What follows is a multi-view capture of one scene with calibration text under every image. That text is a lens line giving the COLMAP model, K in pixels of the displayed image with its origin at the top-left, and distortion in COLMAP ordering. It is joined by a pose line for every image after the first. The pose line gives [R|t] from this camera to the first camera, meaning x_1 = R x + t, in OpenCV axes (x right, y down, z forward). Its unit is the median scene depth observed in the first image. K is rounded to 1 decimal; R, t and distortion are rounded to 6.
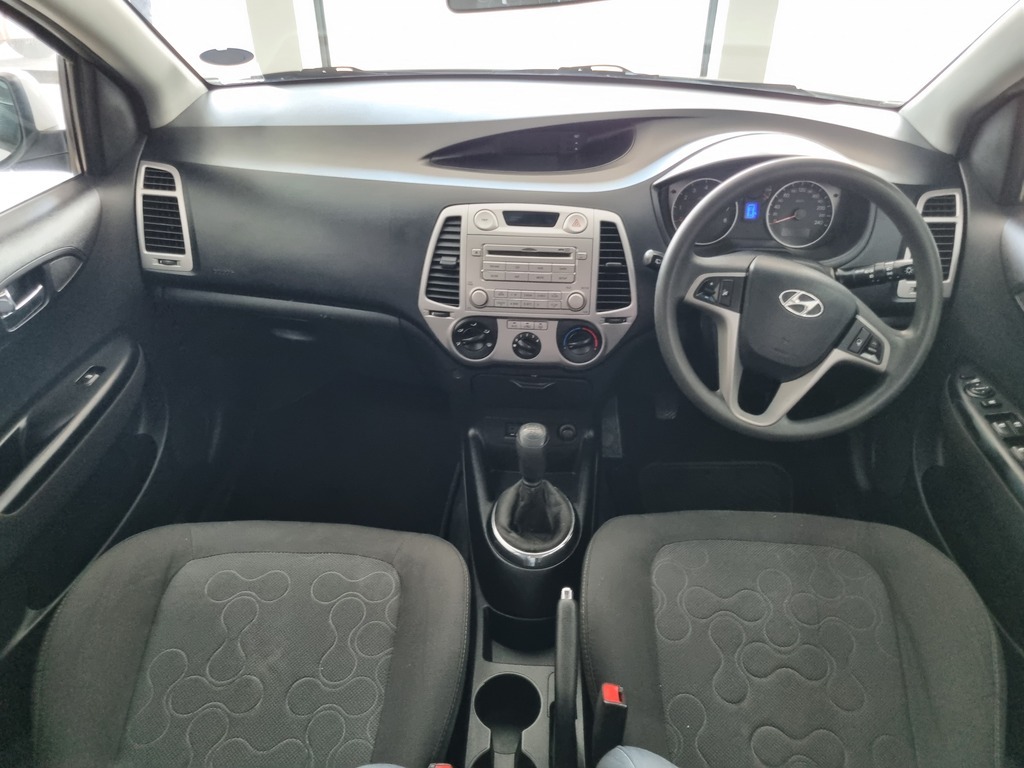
lens RADIAL K [[769.7, 0, 519.4], [0, 769.7, 377.6], [0, 0, 1]] dist [0.024415, -0.024644]
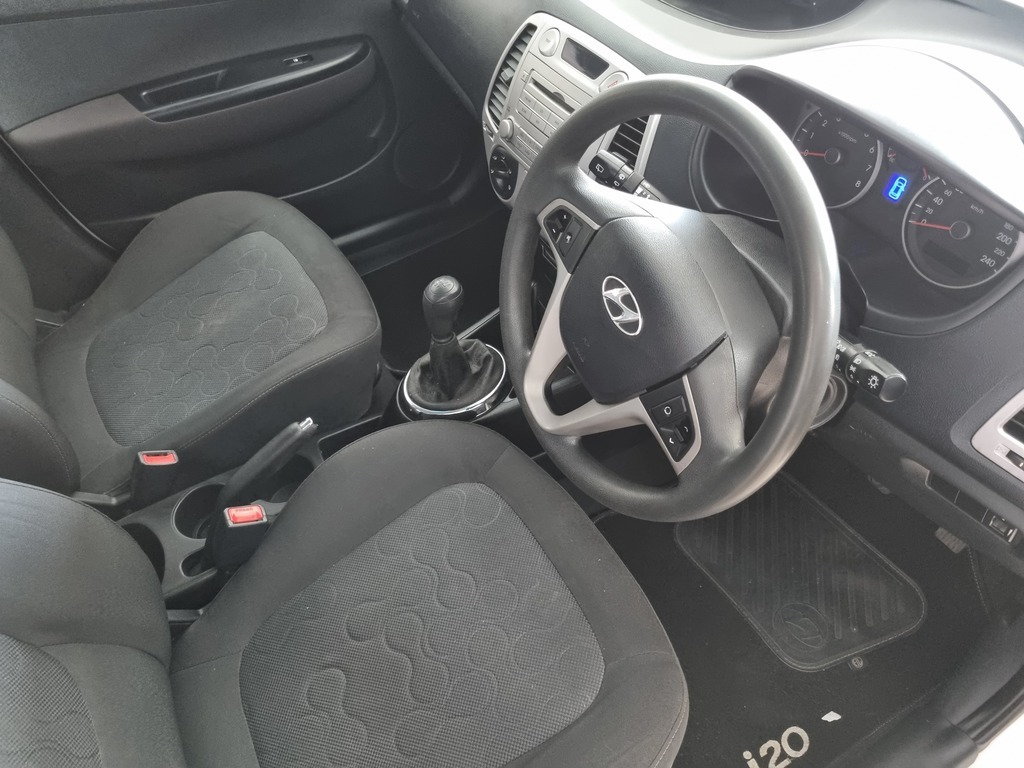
lens RADIAL K [[769.7, 0, 518.2], [0, 769.7, 379.8], [0, 0, 1]] dist [0.024415, -0.024644]
pose [[0.557942, 0.589671, -0.583943, 0.620753], [-0.430075, 0.807238, 0.404231, -0.229392], [0.709744, 0.025601, 0.703995, 0.409203]]
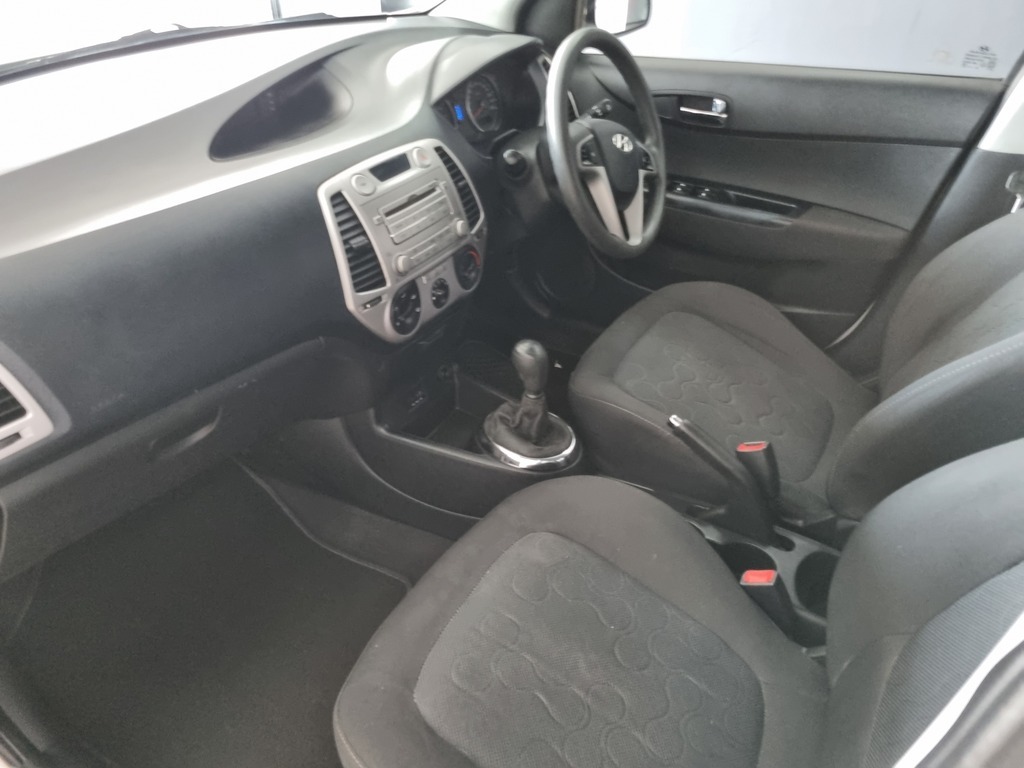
lens RADIAL K [[769.7, 0, 517.1], [0, 769.7, 390.9], [0, 0, 1]] dist [0.024415, -0.024644]
pose [[0.455670, -0.515040, 0.726016, -0.730888], [0.478827, 0.829381, 0.287841, -0.176589], [-0.750393, 0.216475, 0.624539, 0.356947]]
